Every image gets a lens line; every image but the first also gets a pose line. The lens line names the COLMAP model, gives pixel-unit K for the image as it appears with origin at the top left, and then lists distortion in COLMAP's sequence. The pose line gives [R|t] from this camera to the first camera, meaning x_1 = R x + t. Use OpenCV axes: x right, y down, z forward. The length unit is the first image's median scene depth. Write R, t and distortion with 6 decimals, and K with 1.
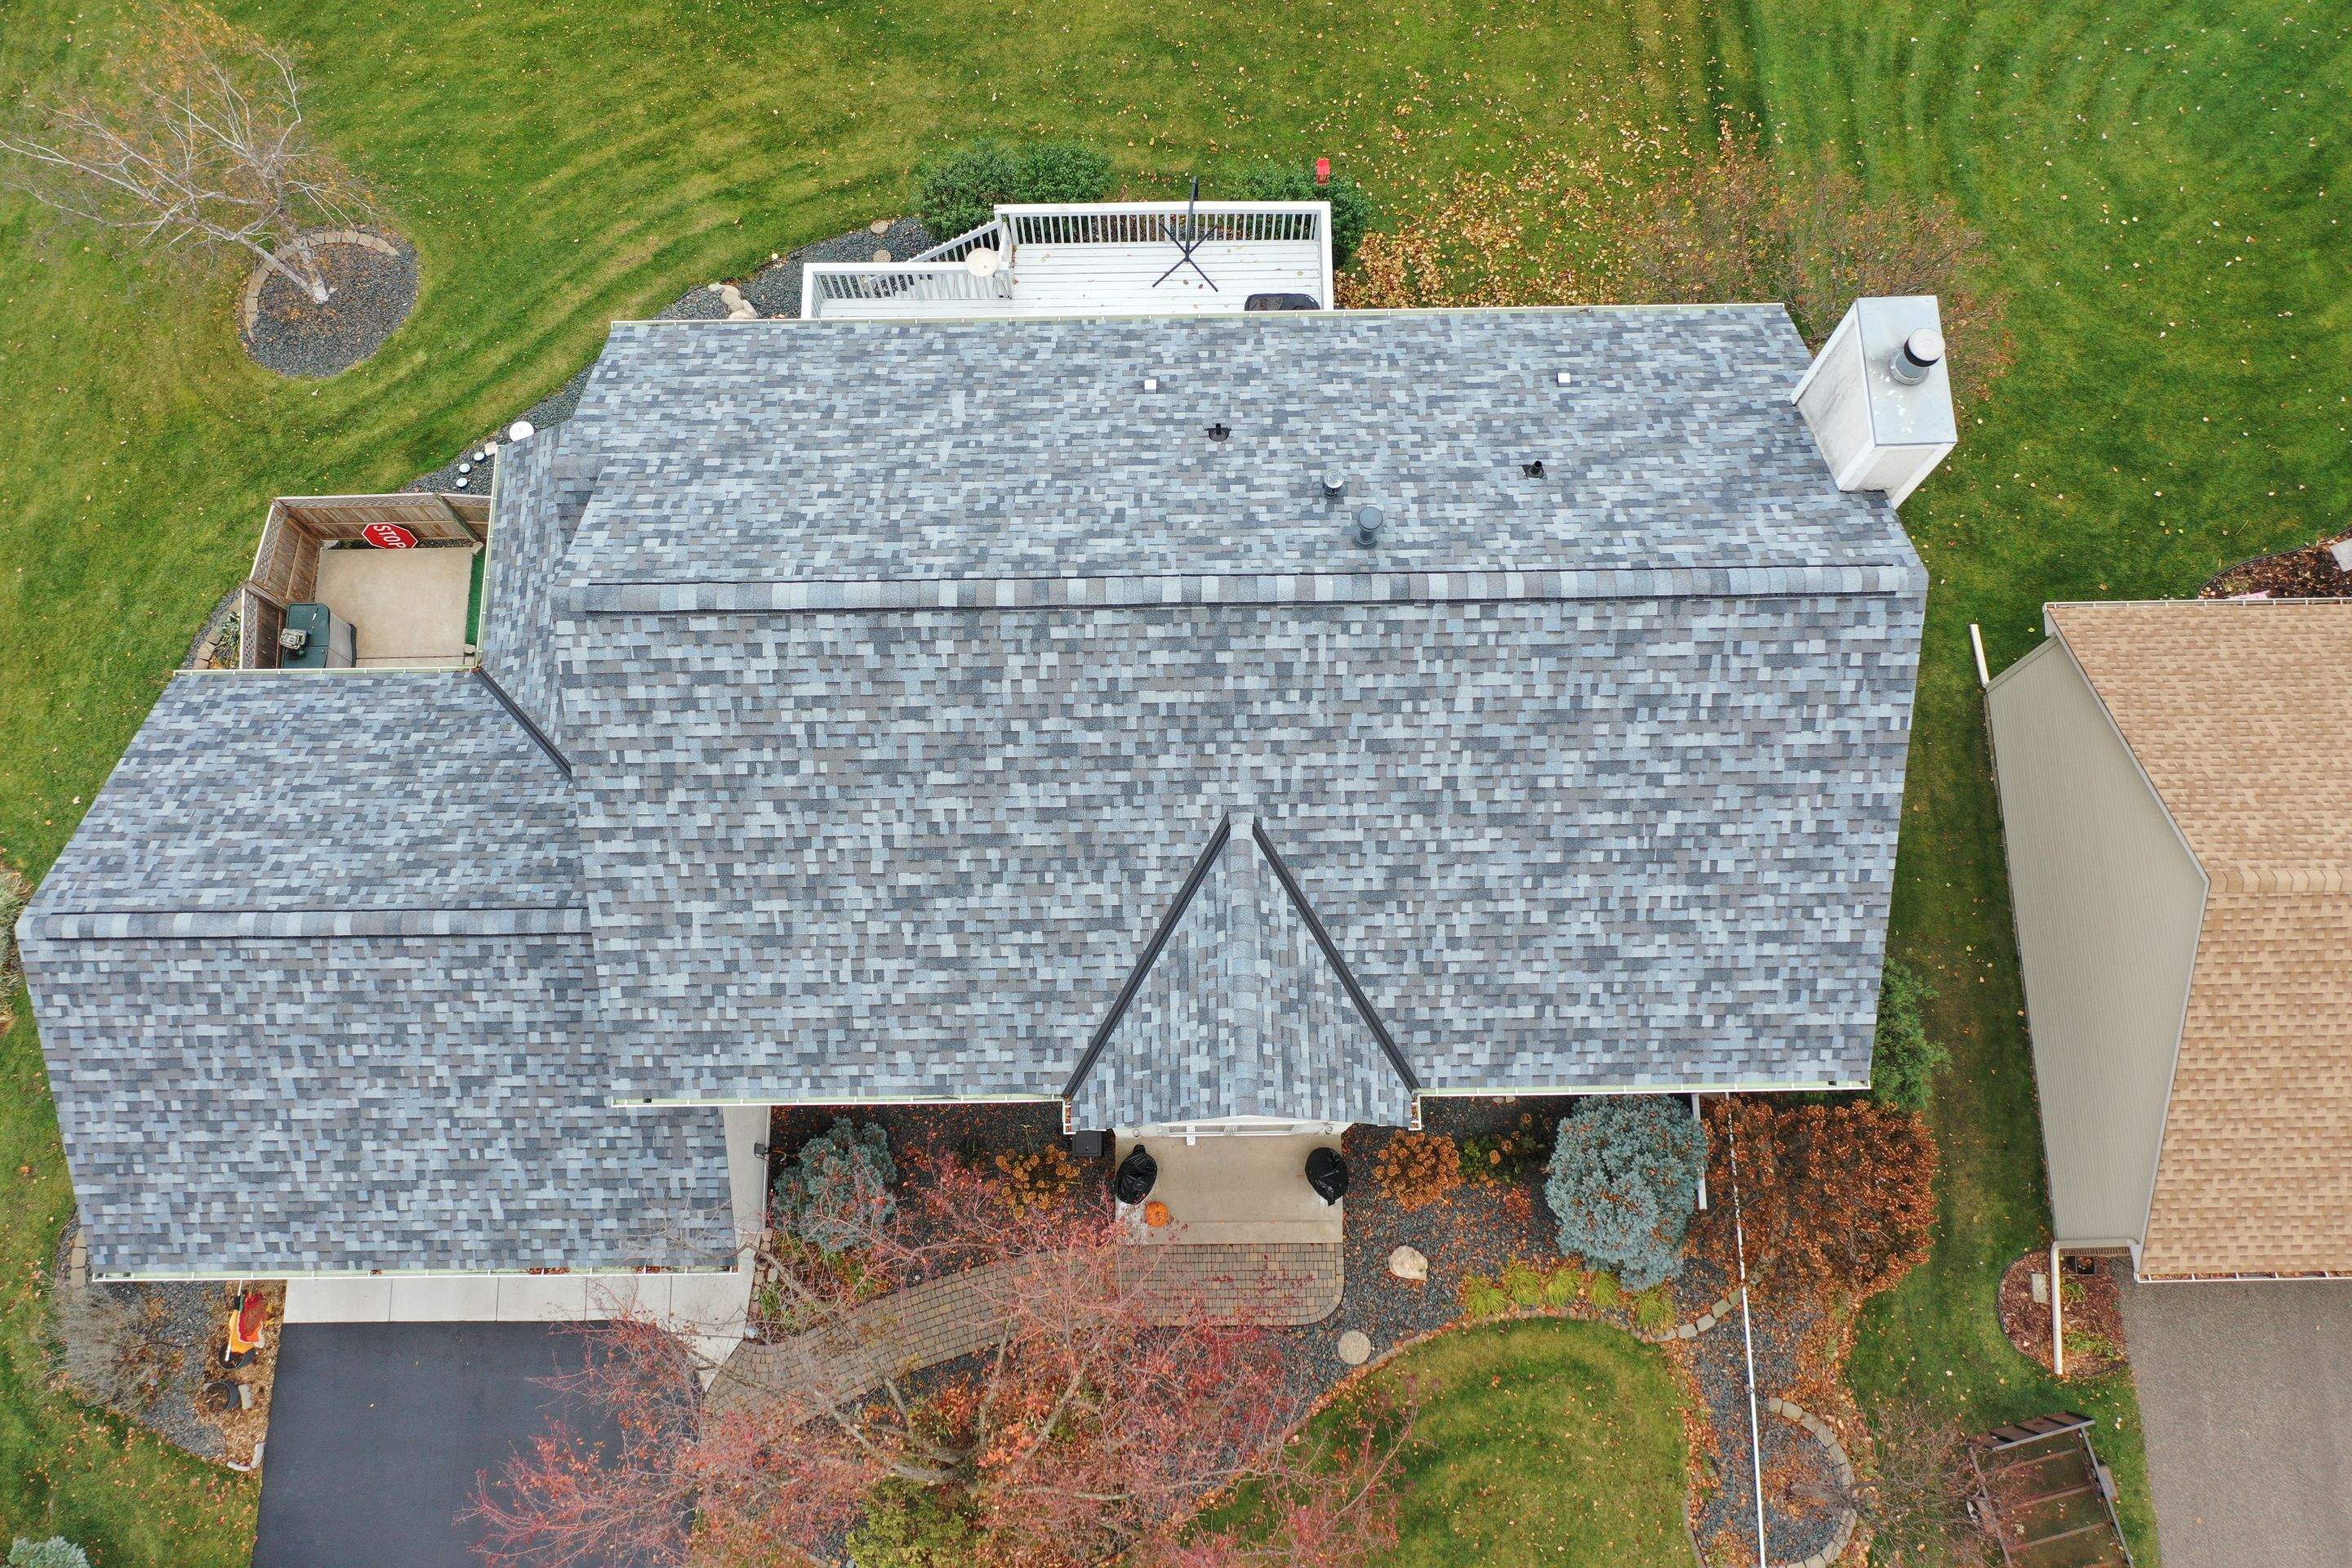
lens RADIAL K [[1845.6, 0, 1174.8], [0, 1845.6, 780.0], [0, 0, 1]] dist [-0.002383, 0.015874]
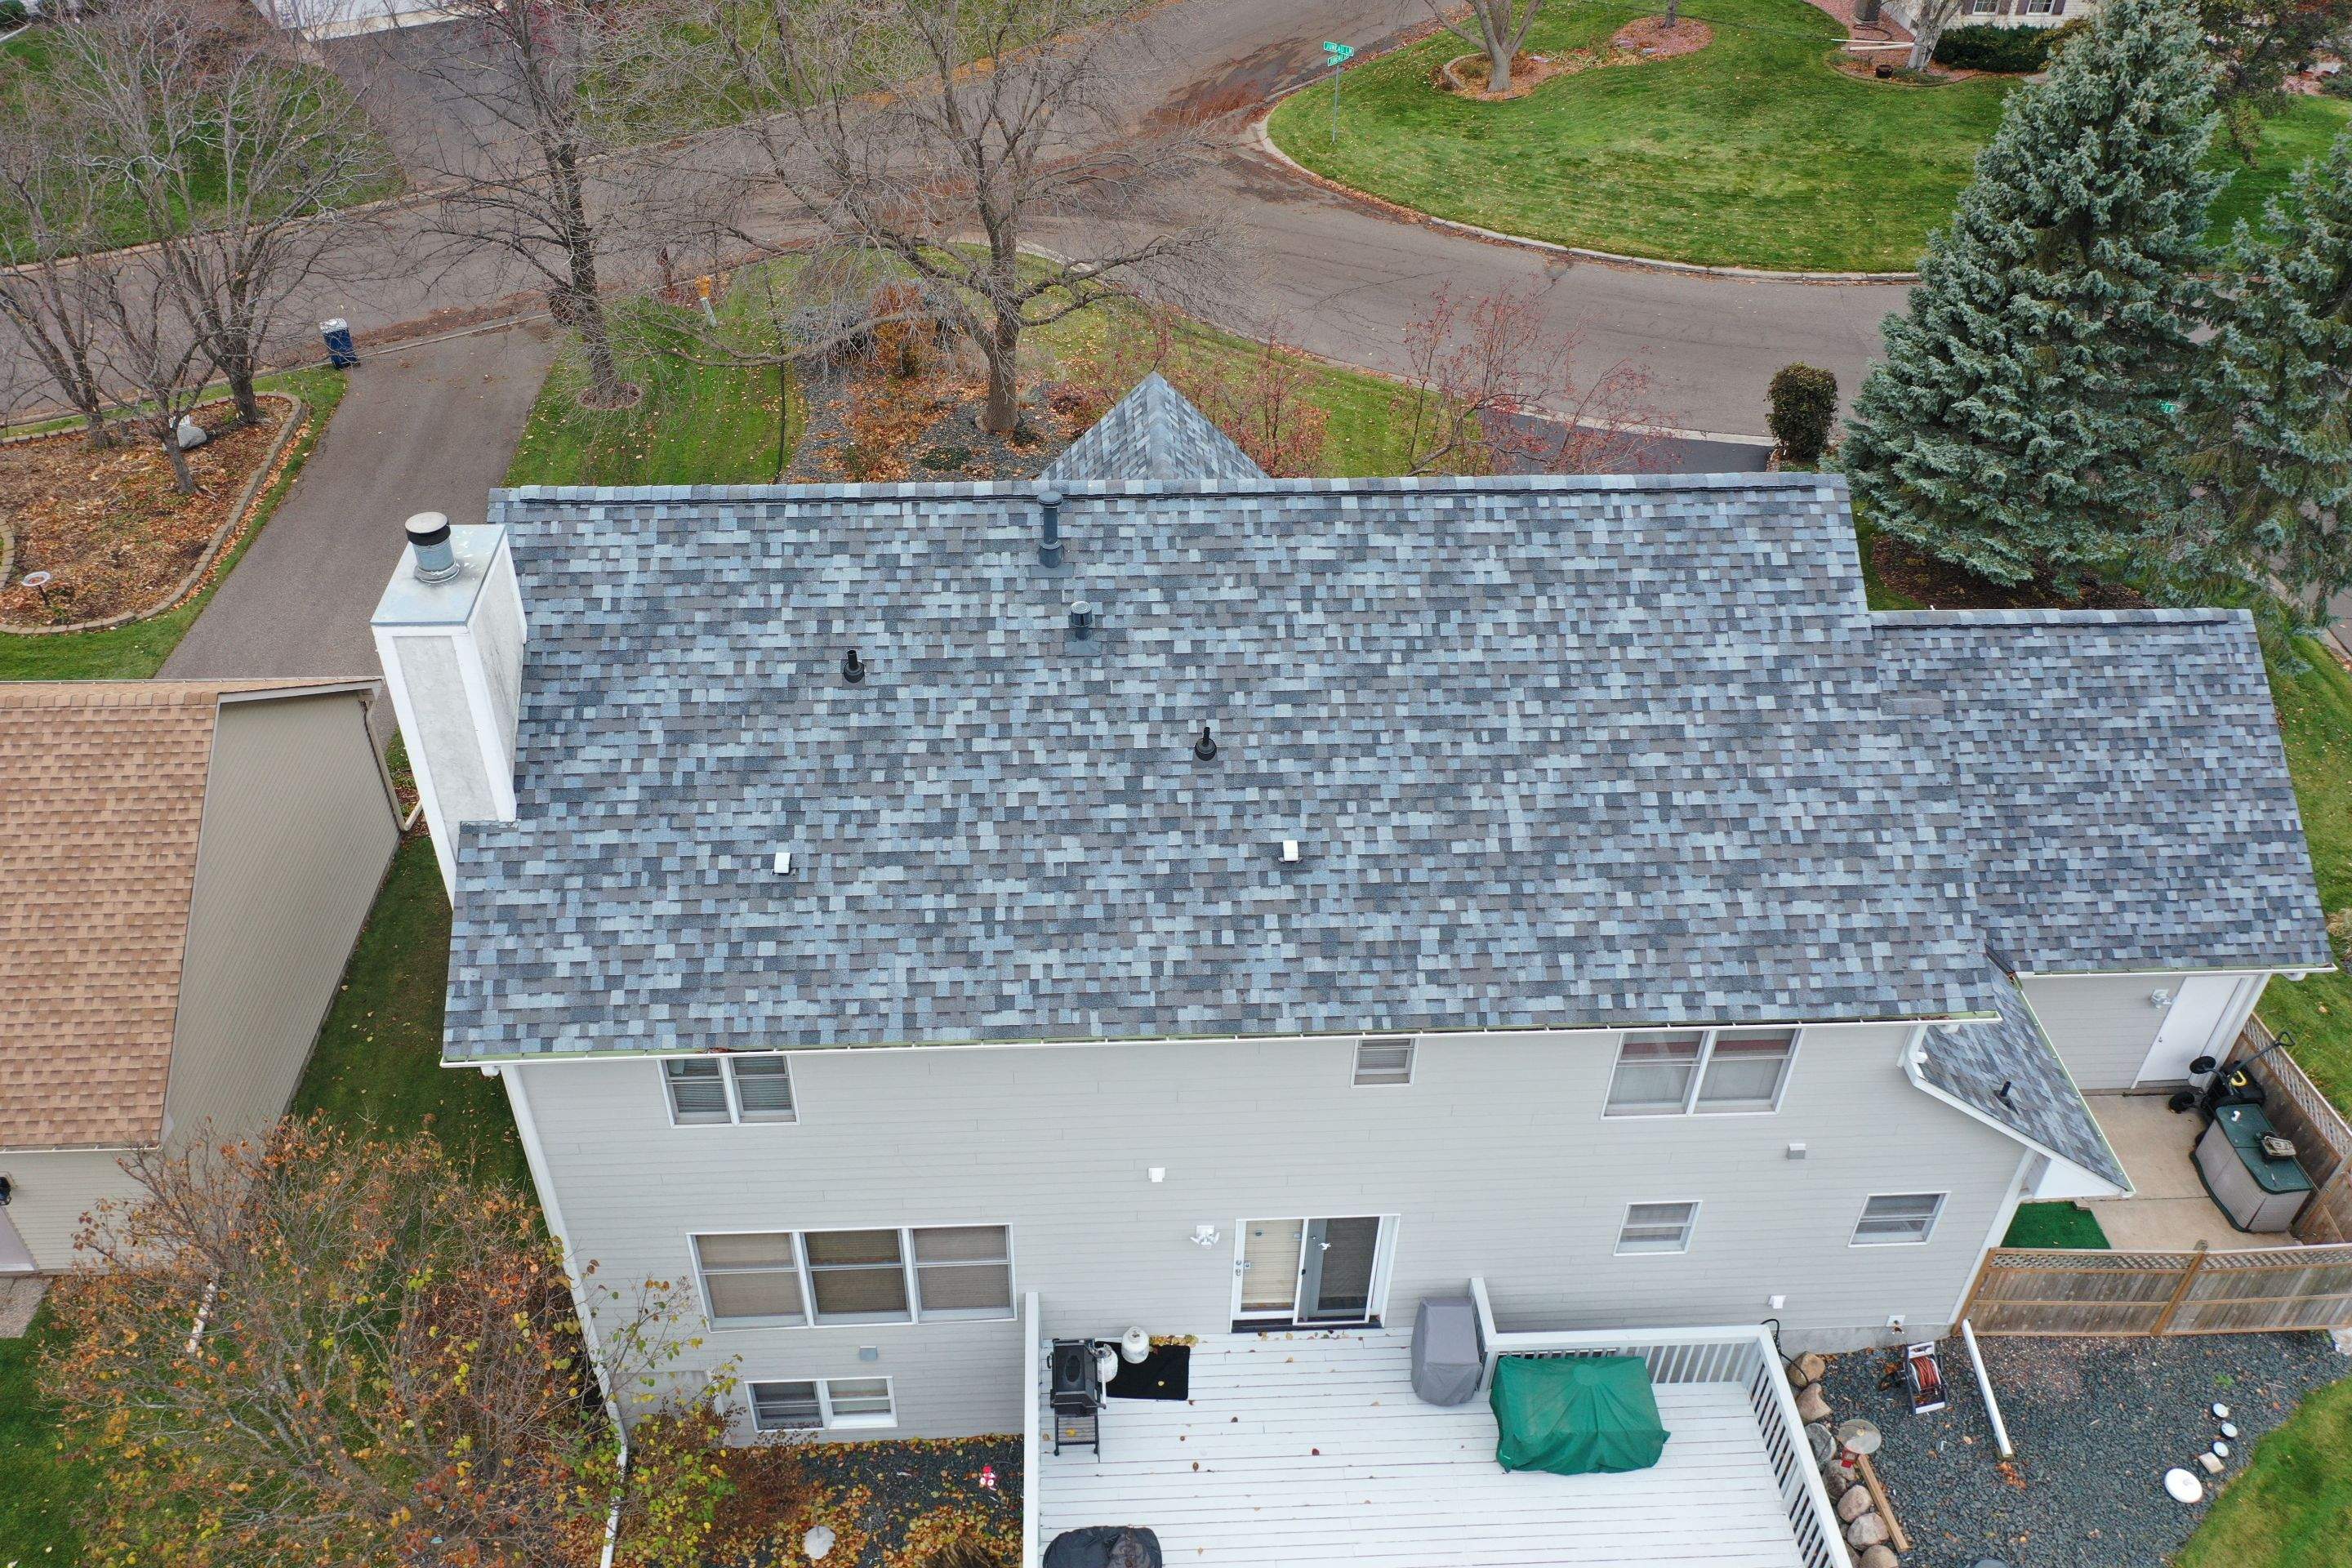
lens RADIAL K [[1845.6, 0, 1175.6], [0, 1845.6, 782.8], [0, 0, 1]] dist [-0.002383, 0.015874]
pose [[-0.998922, 0.017289, -0.043087, 0.078341], [-0.046399, -0.403638, 0.913742, -1.022760], [-0.001594, 0.914755, 0.404005, 0.690012]]
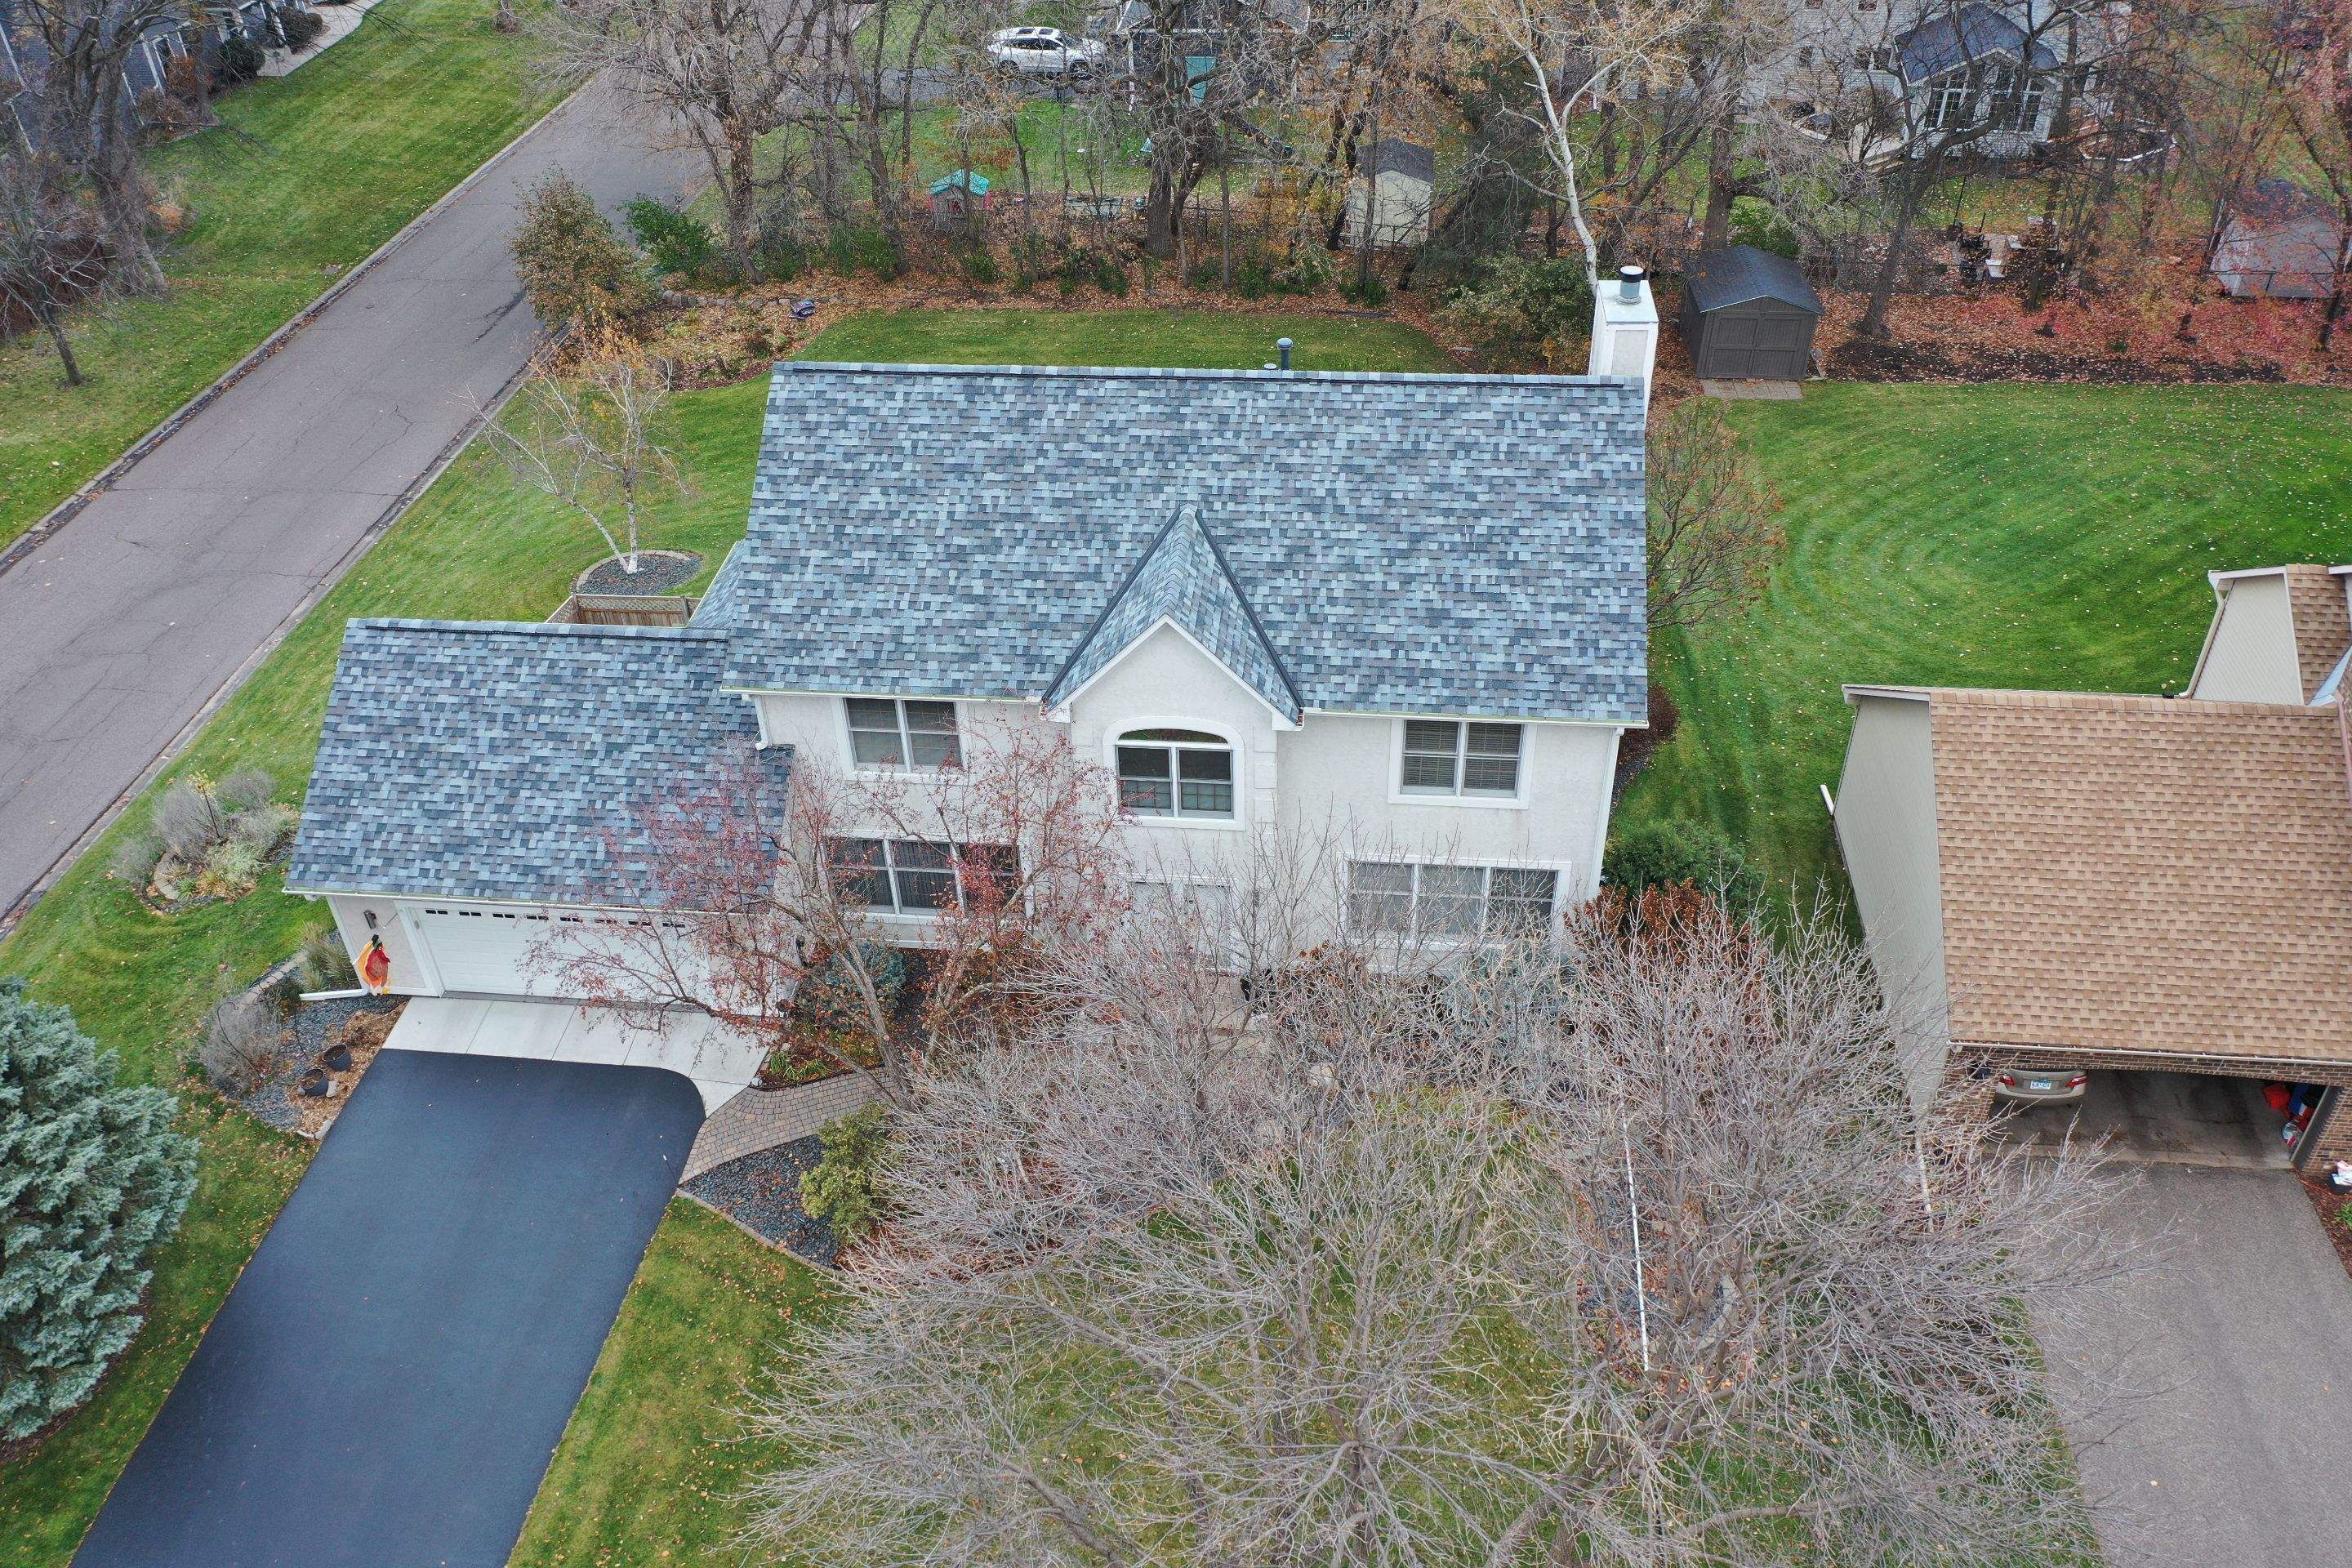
lens RADIAL K [[1845.6, 0, 1174.2], [0, 1845.6, 781.0], [0, 0, 1]] dist [-0.002383, 0.015874]
pose [[0.992417, 0.054506, -0.110168, 0.192082], [-0.110024, 0.793512, -0.598526, 1.039516], [0.054796, 0.606109, 0.793492, -0.036555]]
